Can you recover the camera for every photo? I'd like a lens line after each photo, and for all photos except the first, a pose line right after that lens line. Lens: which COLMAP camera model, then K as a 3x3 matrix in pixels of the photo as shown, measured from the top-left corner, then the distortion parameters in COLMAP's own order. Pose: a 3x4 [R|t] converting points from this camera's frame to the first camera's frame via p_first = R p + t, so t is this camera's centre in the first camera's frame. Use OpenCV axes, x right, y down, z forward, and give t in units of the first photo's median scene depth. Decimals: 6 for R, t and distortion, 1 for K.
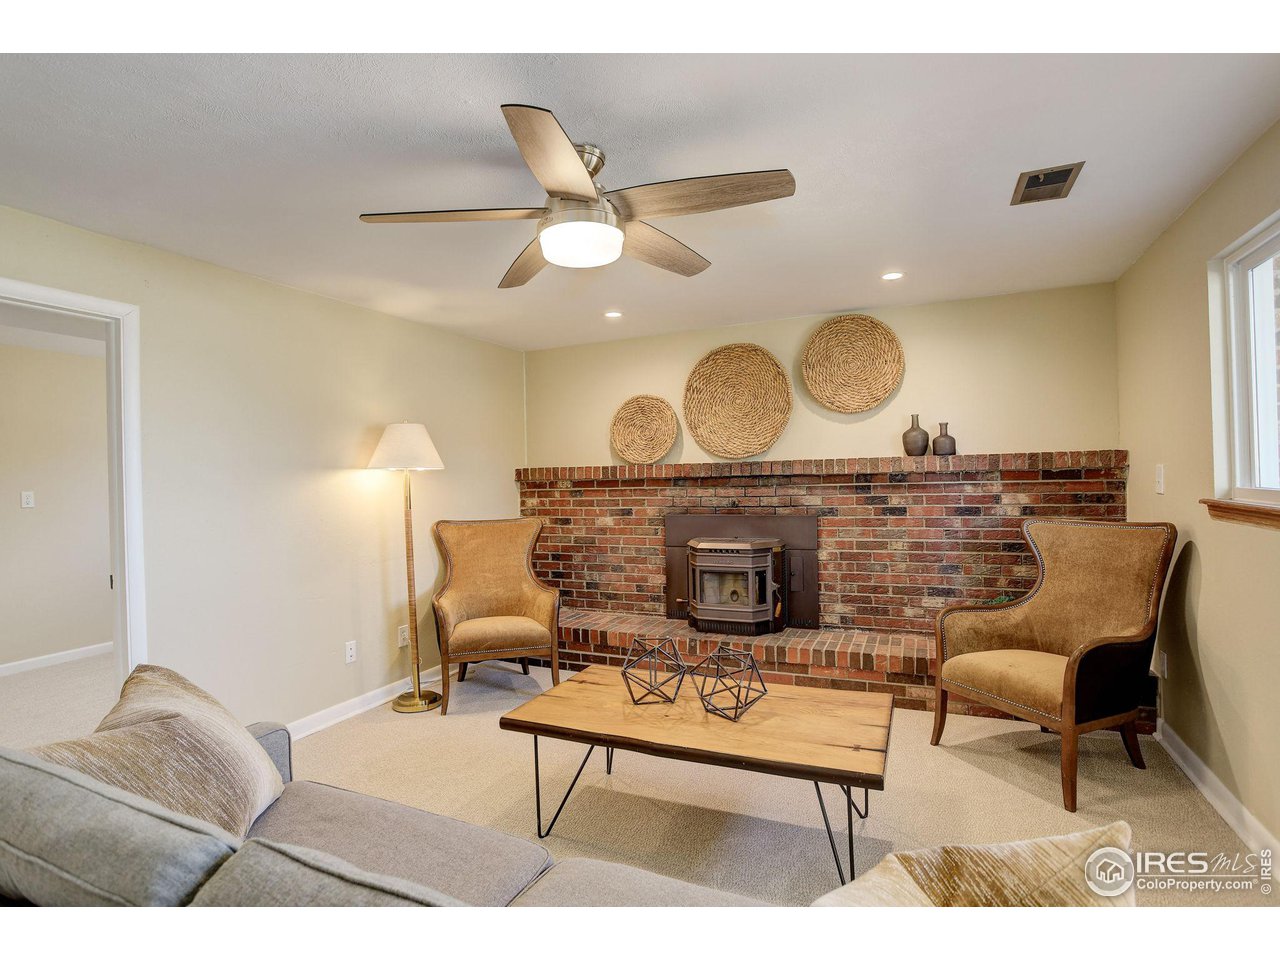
lens RADIAL K [[644.2, 0, 642.2], [0, 644.2, 488.3], [0, 0, 1]] dist [-0.025688, 0.002577]
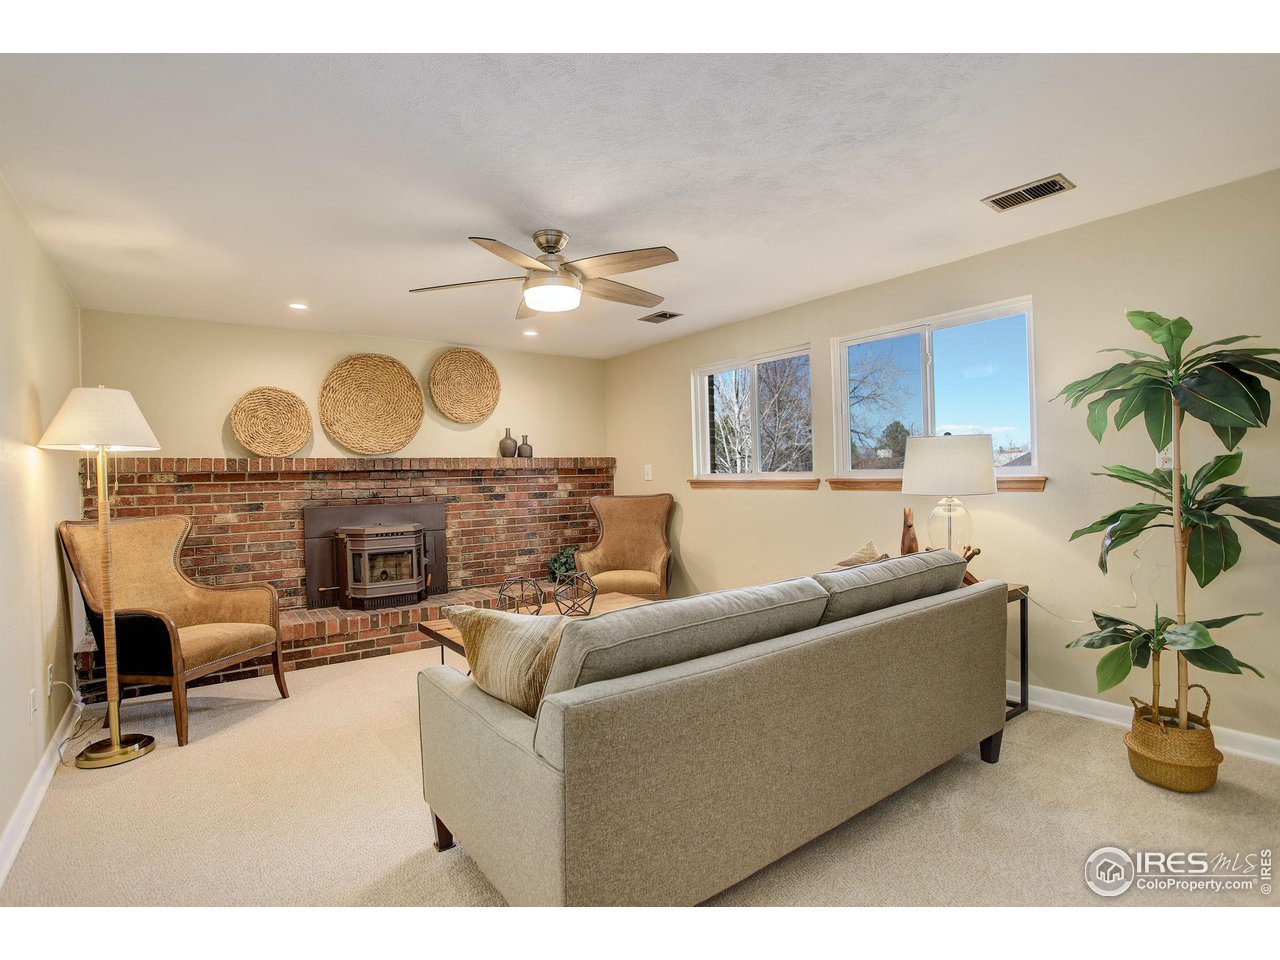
lens RADIAL K [[644.2, 0, 653.7], [0, 644.2, 474.7], [0, 0, 1]] dist [-0.025688, 0.002577]
pose [[0.505101, 0.009601, 0.863007, -0.605575], [0.020551, 0.999521, -0.023148, 0.025773], [-0.862815, 0.029427, 0.504662, 0.012873]]
